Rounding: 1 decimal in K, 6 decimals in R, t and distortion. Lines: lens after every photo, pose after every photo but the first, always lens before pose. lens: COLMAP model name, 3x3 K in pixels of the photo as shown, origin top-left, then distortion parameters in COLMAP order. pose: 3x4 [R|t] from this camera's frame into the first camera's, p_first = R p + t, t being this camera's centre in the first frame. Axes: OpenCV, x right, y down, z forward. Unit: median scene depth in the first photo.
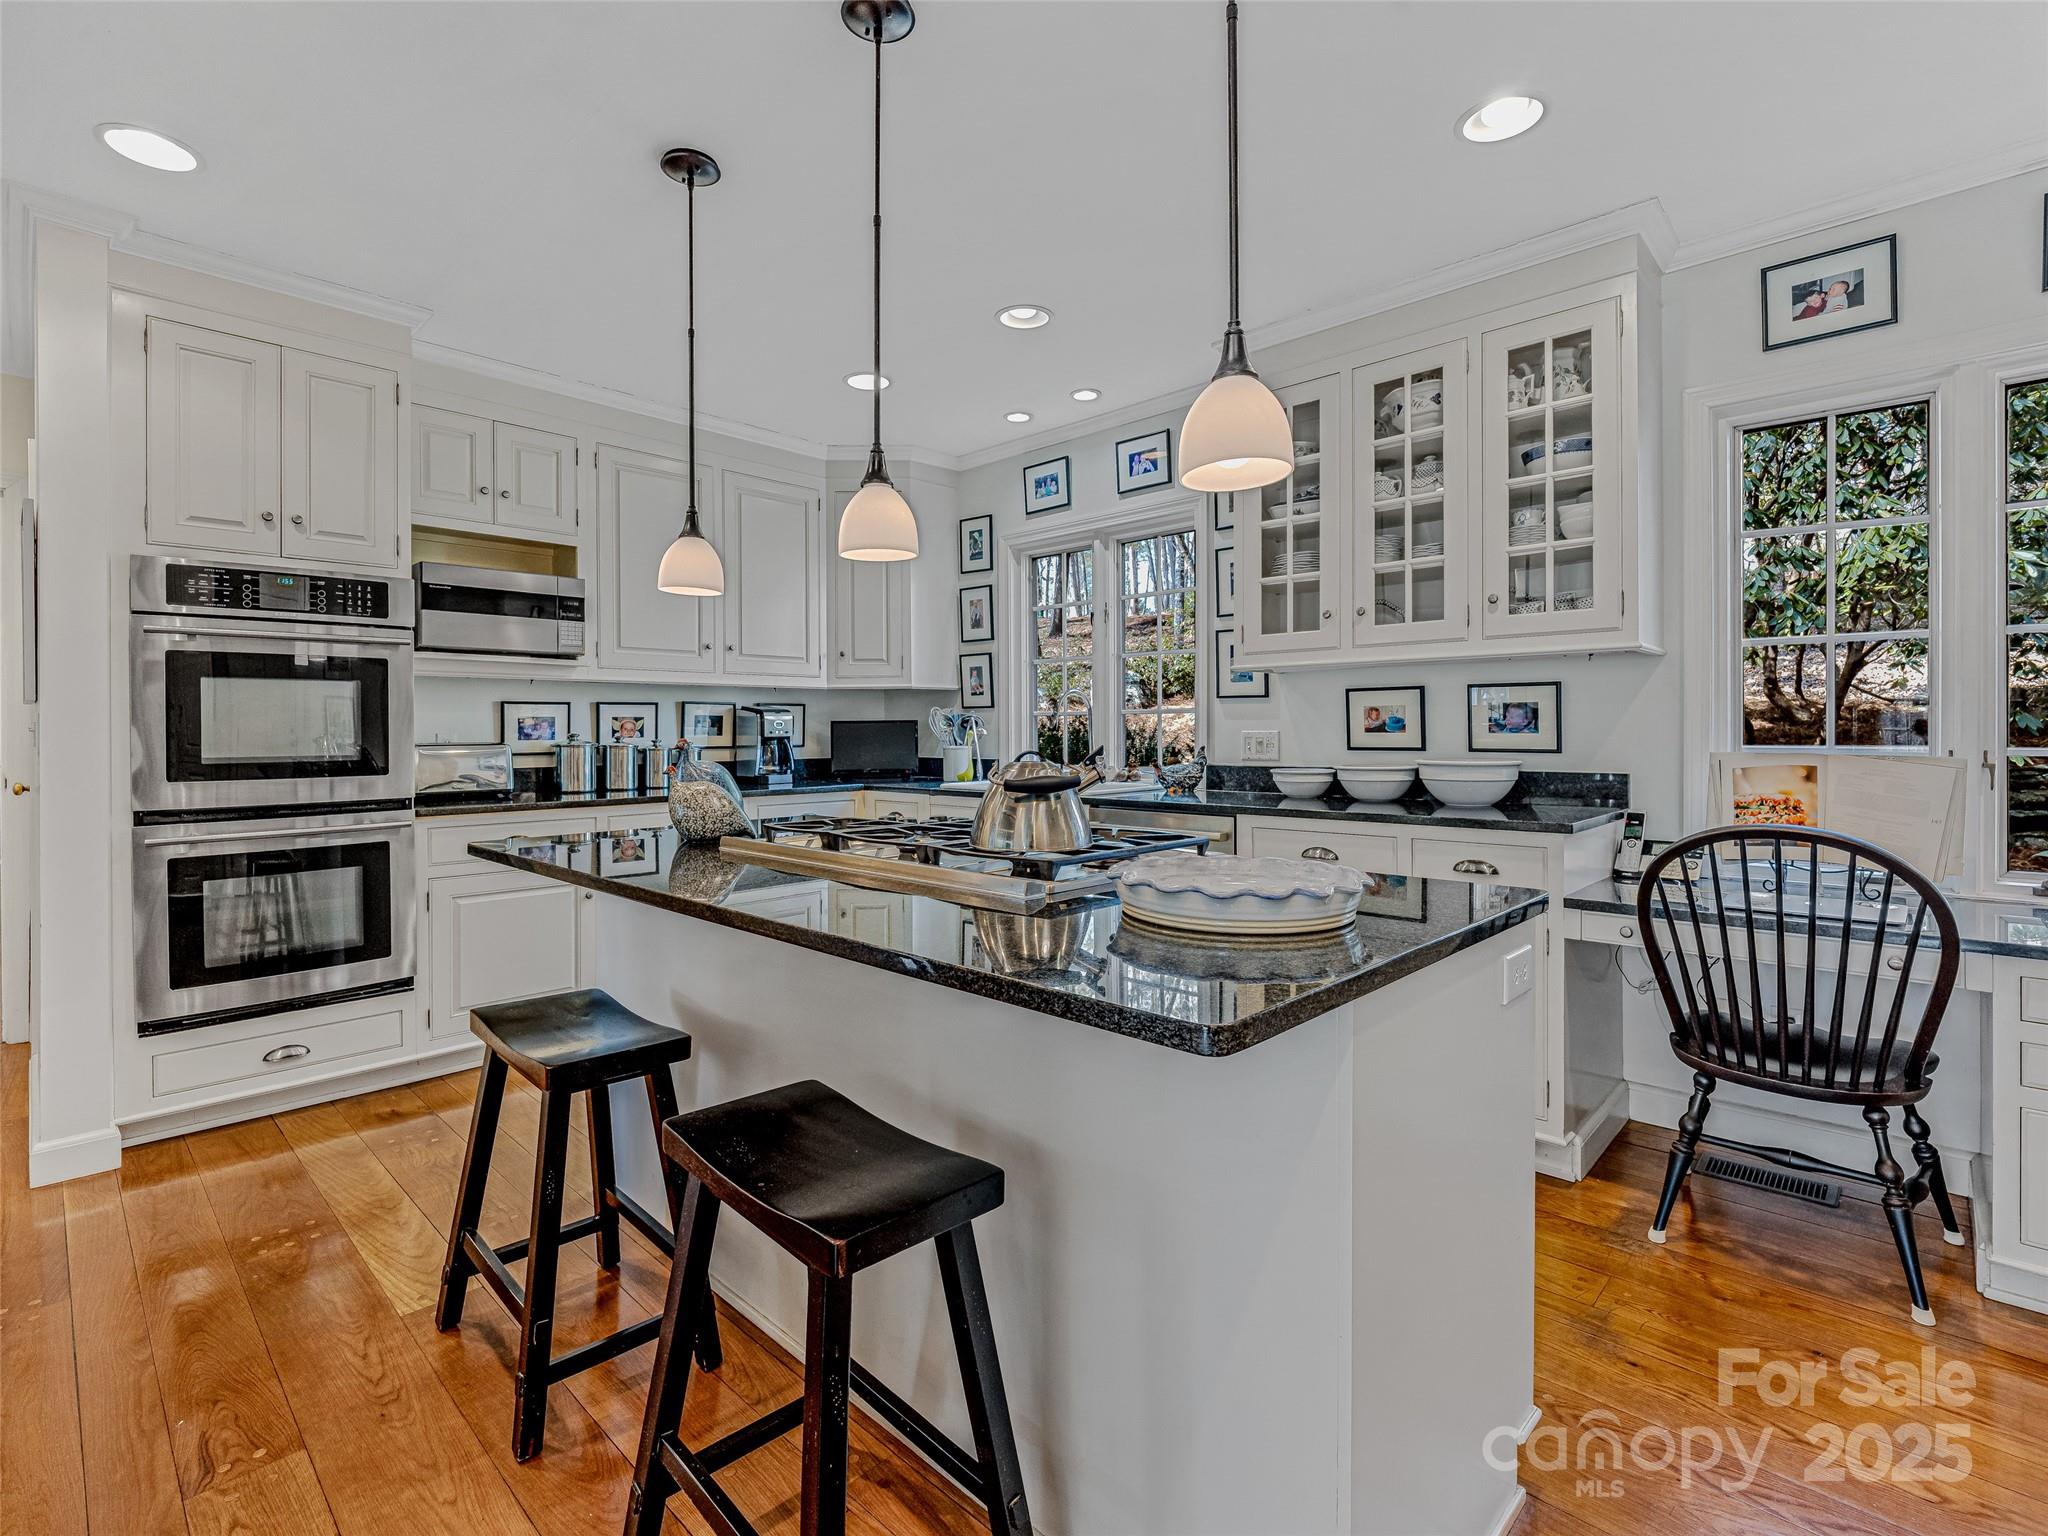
lens RADIAL K [[967.2, 0, 1004.3], [0, 967.2, 735.1], [0, 0, 1]] dist [-0.011609, 0.001580]
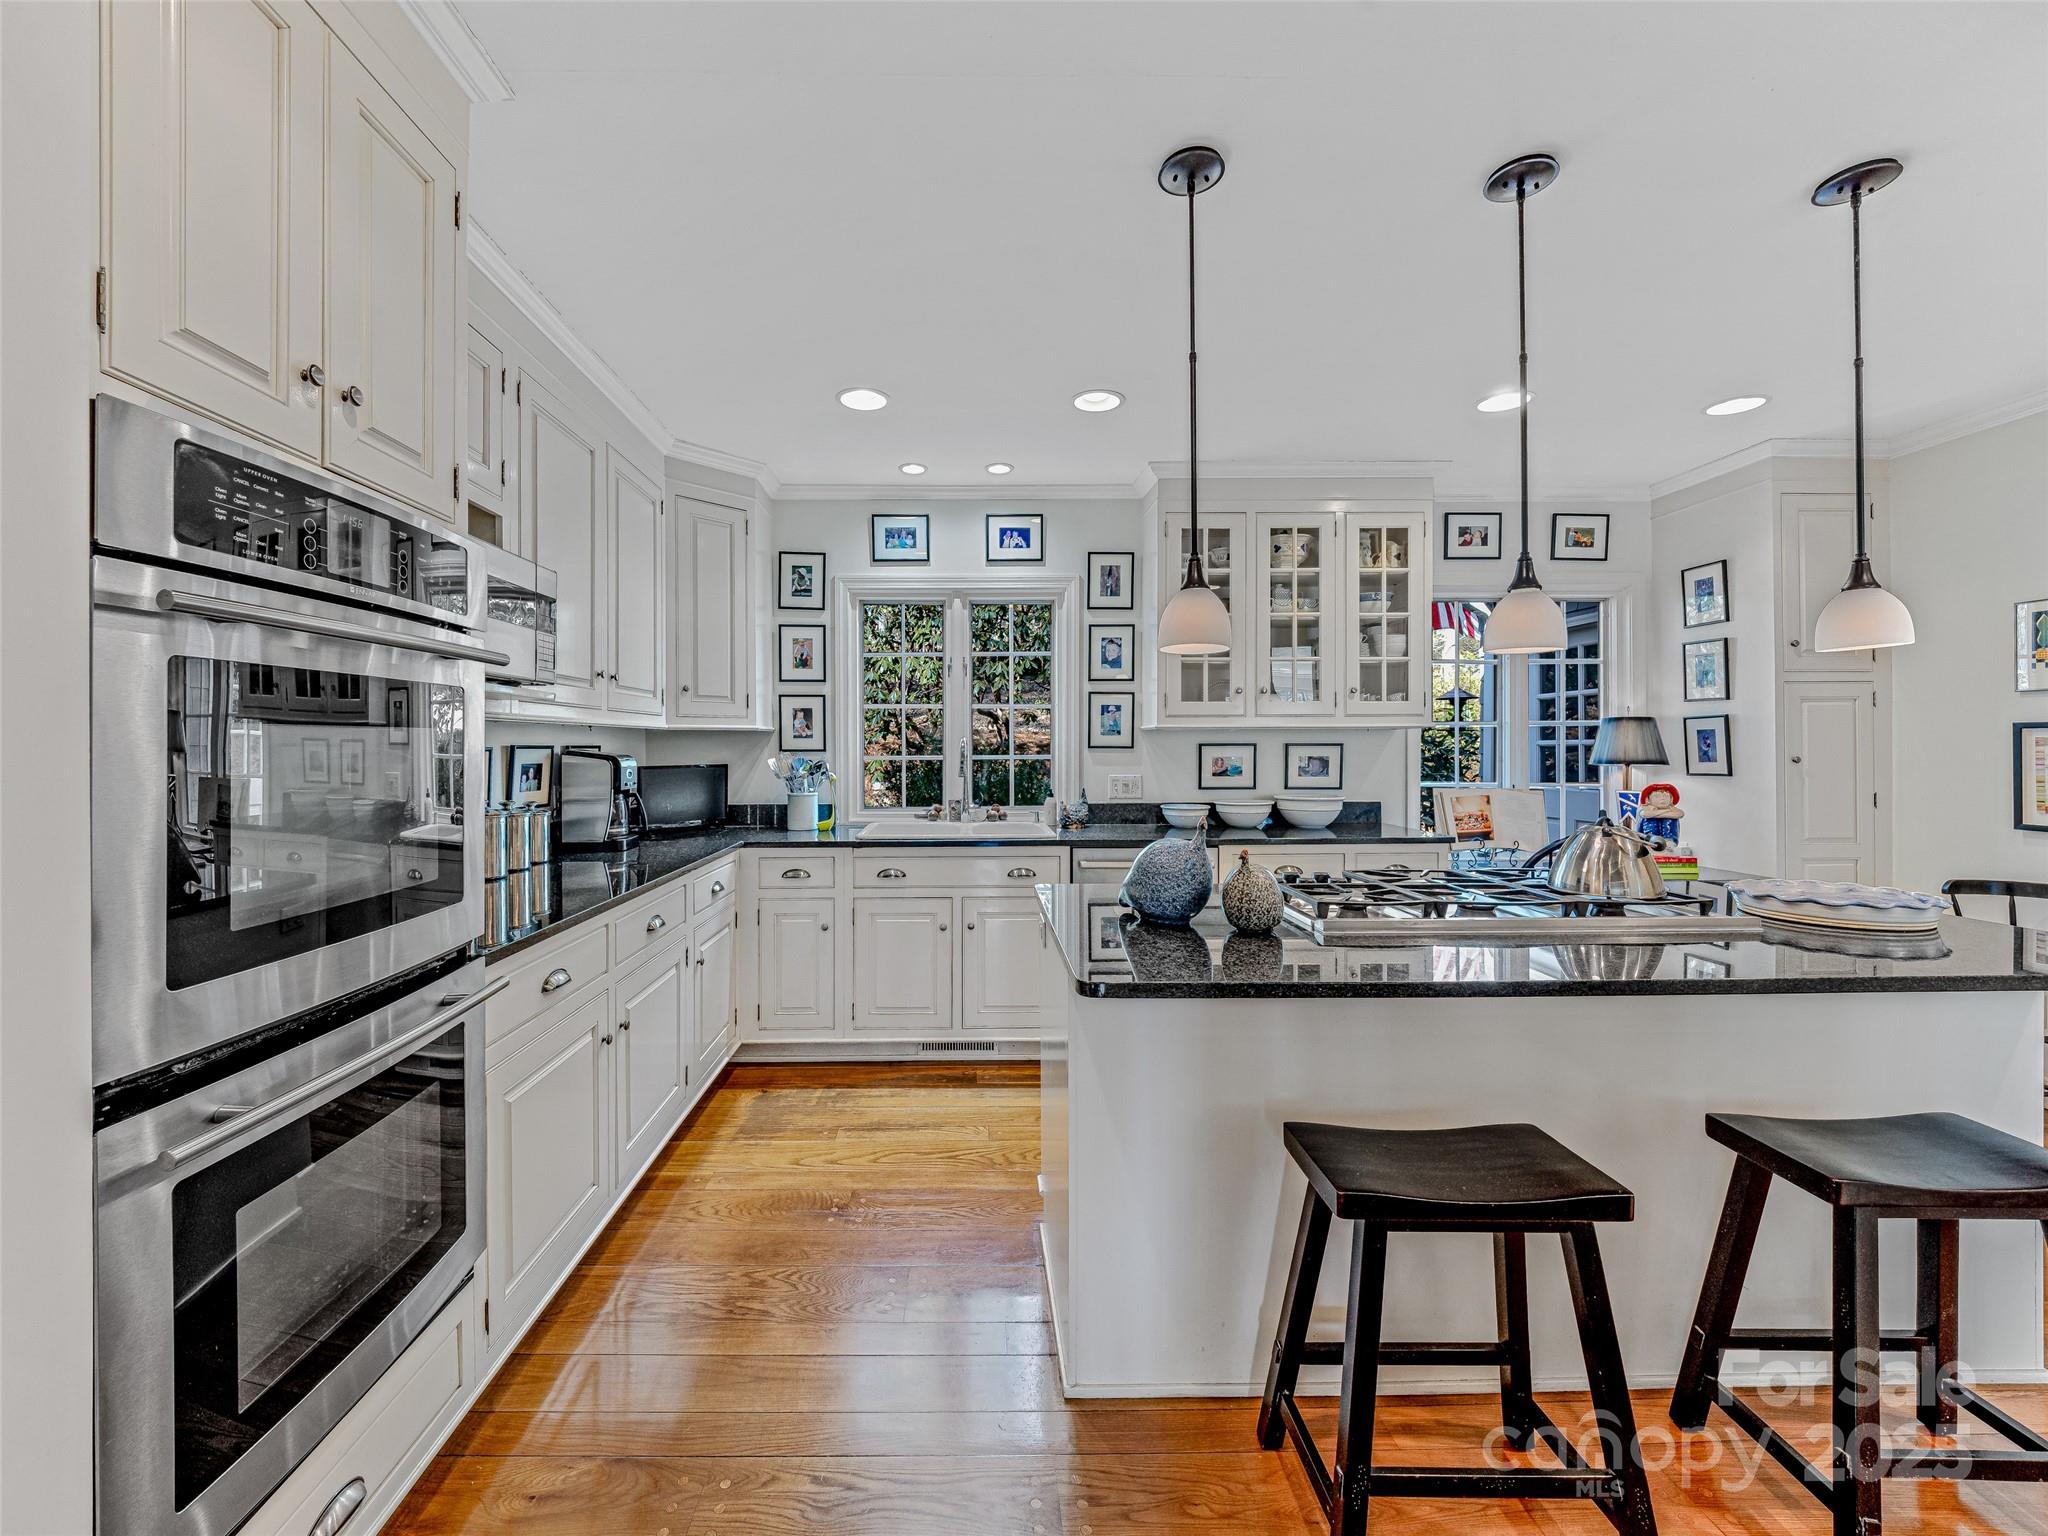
lens RADIAL K [[836.1, 0, 977.2], [0, 836.1, 751.8], [0, 0, 1]] dist [-0.000177, -0.001981]
pose [[0.701080, -0.001805, 0.713080, -0.856266], [0.002616, 0.999997, -0.000041, -0.046780], [-0.713078, 0.001894, 0.701082, 0.507422]]
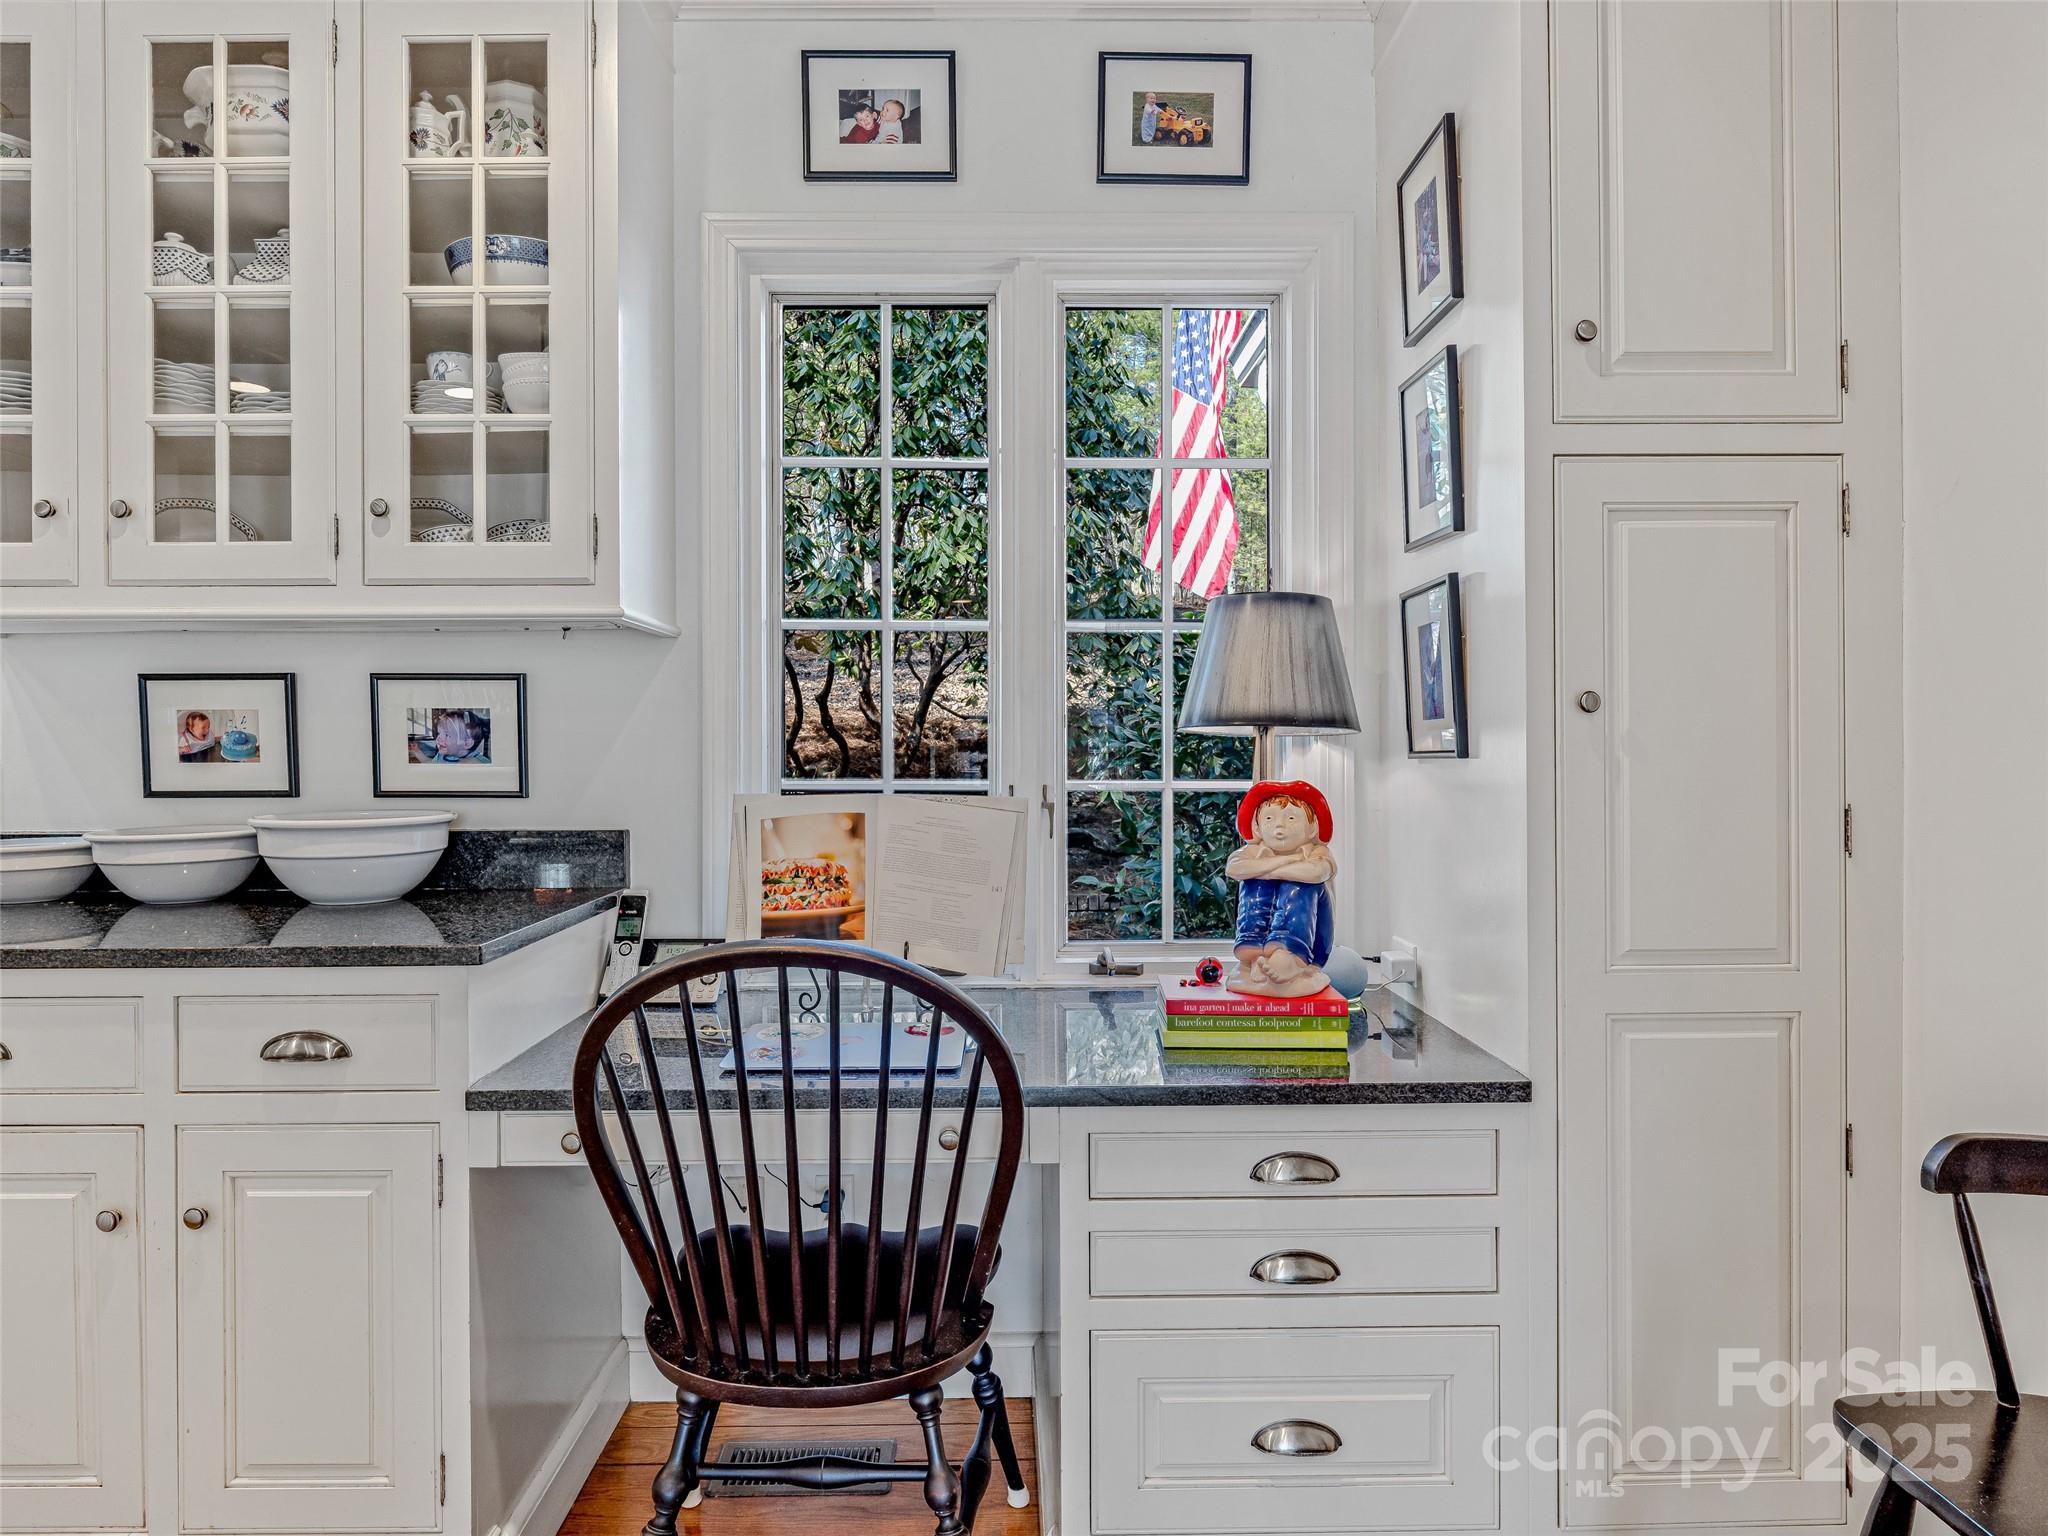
lens RADIAL K [[1201.3, 0, 1015.8], [0, 1201.3, 758.4], [0, 0, 1]] dist [-0.016522, 0.000417]
pose [[0.707630, -0.006548, 0.706553, 0.297032], [0.002295, 0.999973, 0.006969, -0.009725], [-0.706579, -0.003310, 0.707626, 0.301881]]
